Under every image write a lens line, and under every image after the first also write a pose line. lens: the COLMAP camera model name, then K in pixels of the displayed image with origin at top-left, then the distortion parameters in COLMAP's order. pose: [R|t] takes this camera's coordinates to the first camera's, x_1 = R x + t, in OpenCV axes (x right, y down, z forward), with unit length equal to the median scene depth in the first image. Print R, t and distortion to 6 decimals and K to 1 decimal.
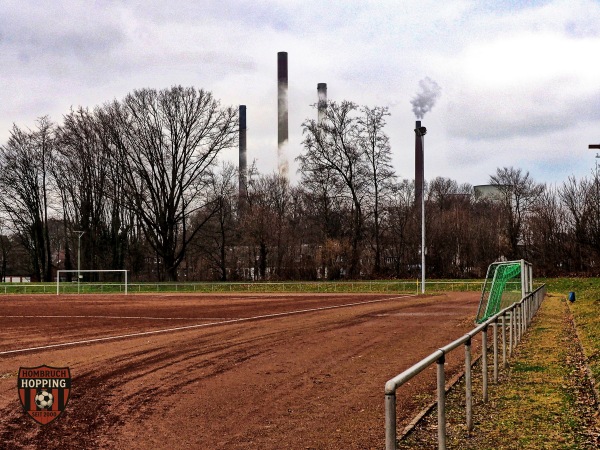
lens RADIAL K [[1069.3, 0, 295.4], [0, 1069.3, 208.1], [0, 0, 1]] dist [0.019456, 0.000000]
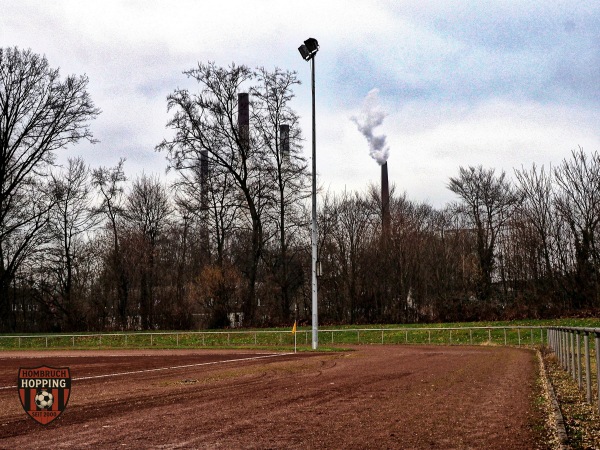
lens RADIAL K [[985.2, 0, 296.0], [0, 985.2, 221.4], [0, 0, 1]] dist [-0.029360, 0.000000]
pose [[0.999938, -0.006435, 0.009080, 0.077557], [0.006825, 0.999025, -0.043606, 0.026754], [-0.008790, 0.043666, 0.999008, 0.369839]]
